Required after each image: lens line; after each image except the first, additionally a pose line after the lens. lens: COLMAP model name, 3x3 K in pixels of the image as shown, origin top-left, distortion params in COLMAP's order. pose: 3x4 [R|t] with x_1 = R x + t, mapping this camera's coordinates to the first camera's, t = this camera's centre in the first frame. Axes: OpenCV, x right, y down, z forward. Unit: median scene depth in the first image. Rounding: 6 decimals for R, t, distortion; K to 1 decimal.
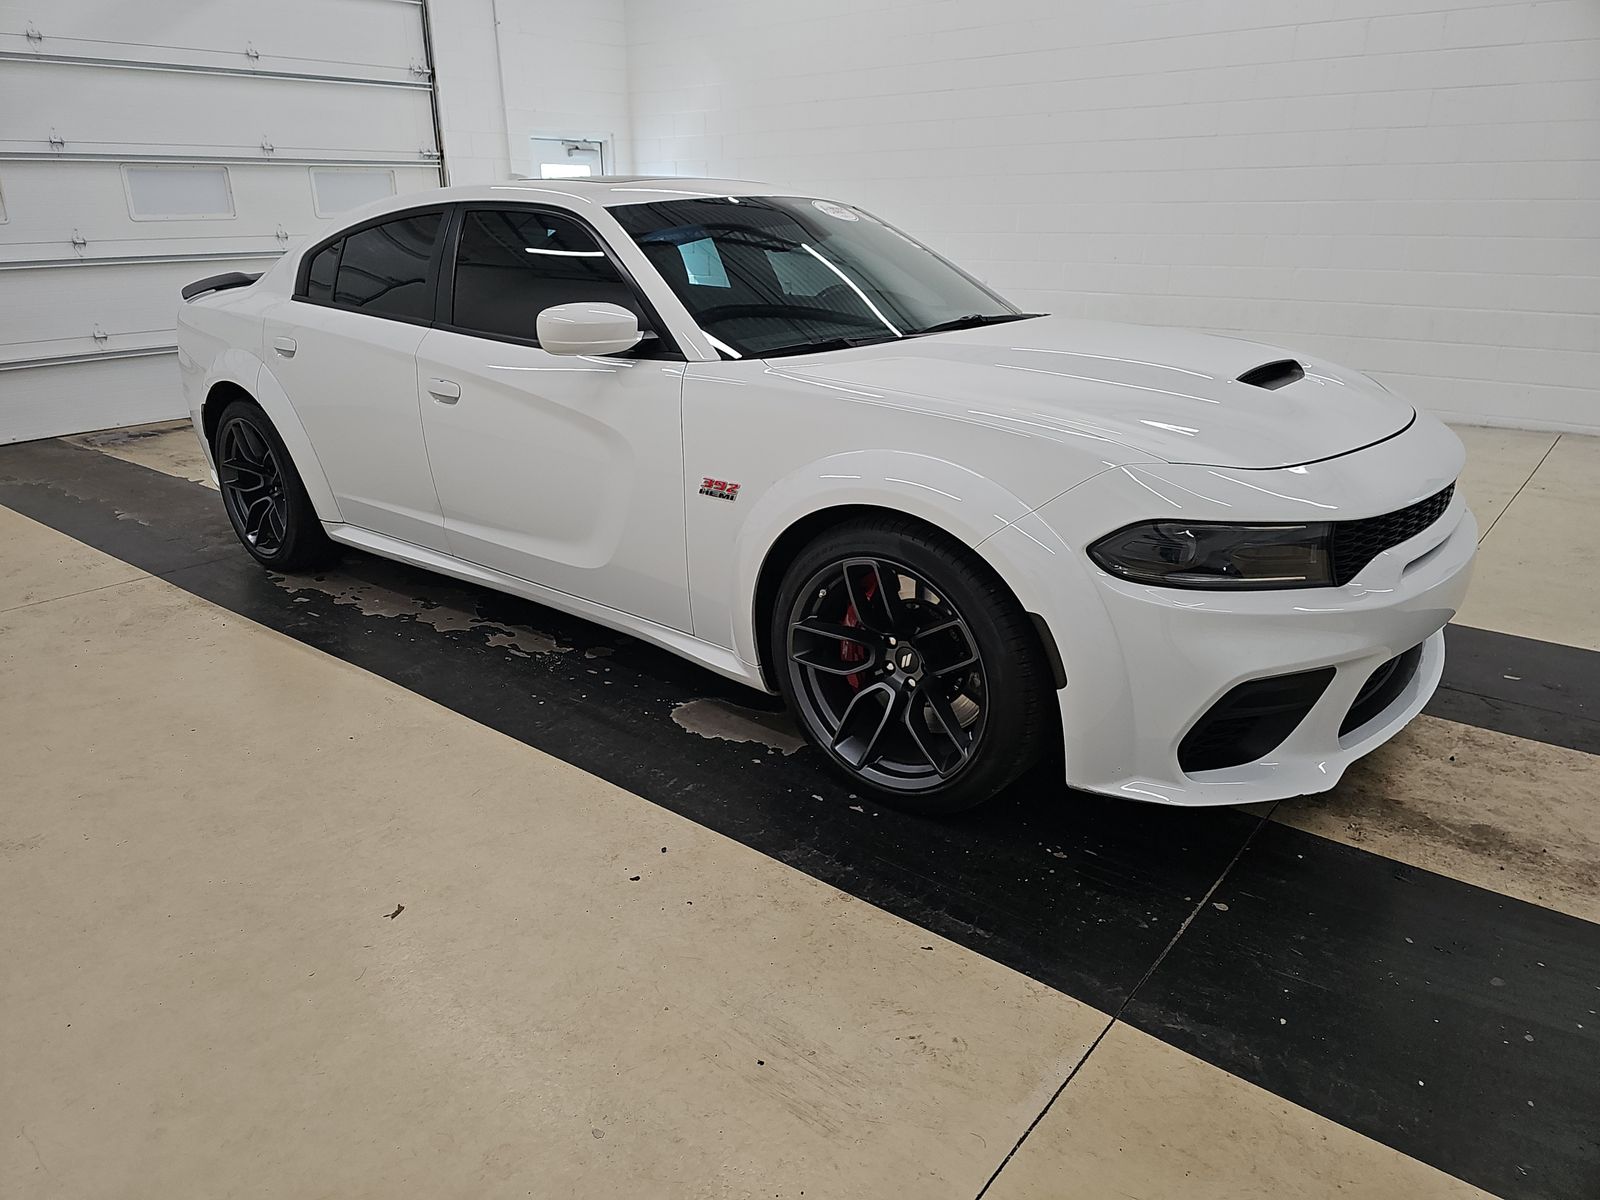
lens RADIAL K [[1051.2, 0, 705.3], [0, 1051.2, 600.1], [0, 0, 1]] dist [0.007659, 0.001561]
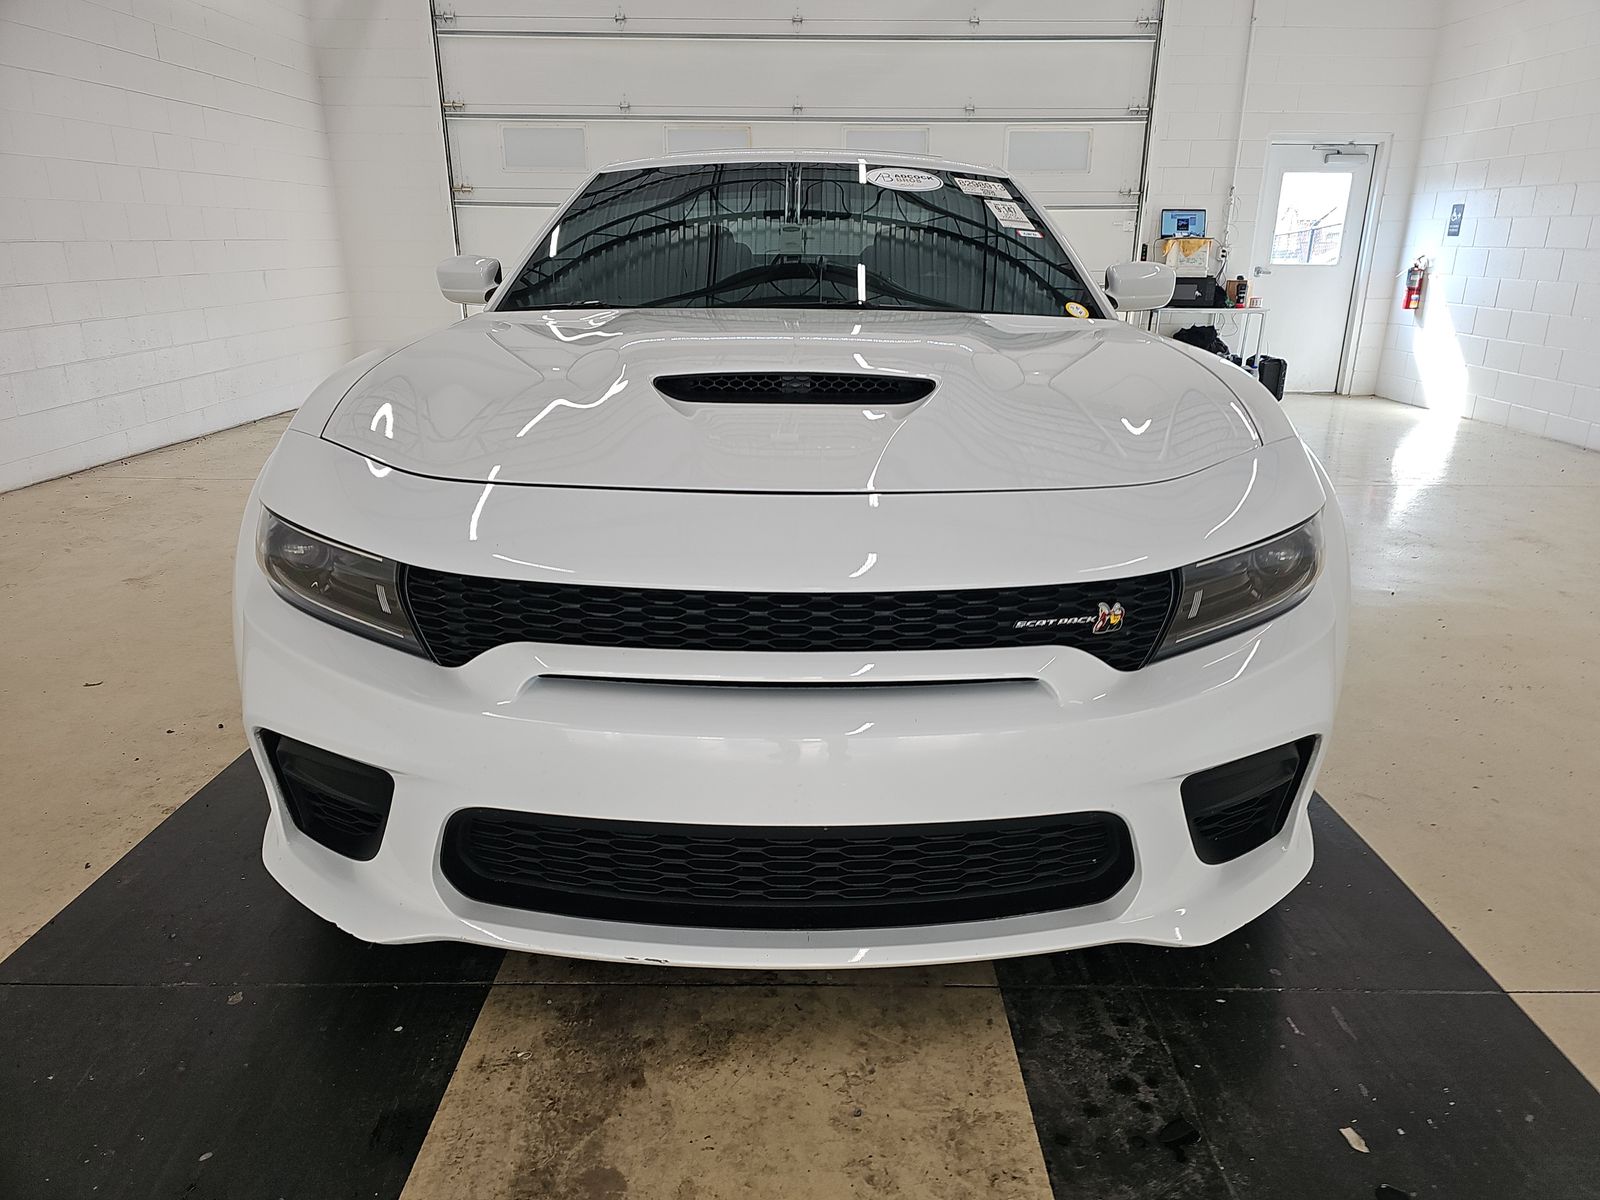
lens RADIAL K [[1045.4, 0, 809.3], [0, 1045.4, 568.0], [0, 0, 1]] dist [0.037695, -0.041207]
pose [[0.675179, 0.271239, -0.685976, 0.980924], [-0.275683, 0.955341, 0.106404, -0.168504], [0.684202, 0.117270, 0.719802, 0.554397]]
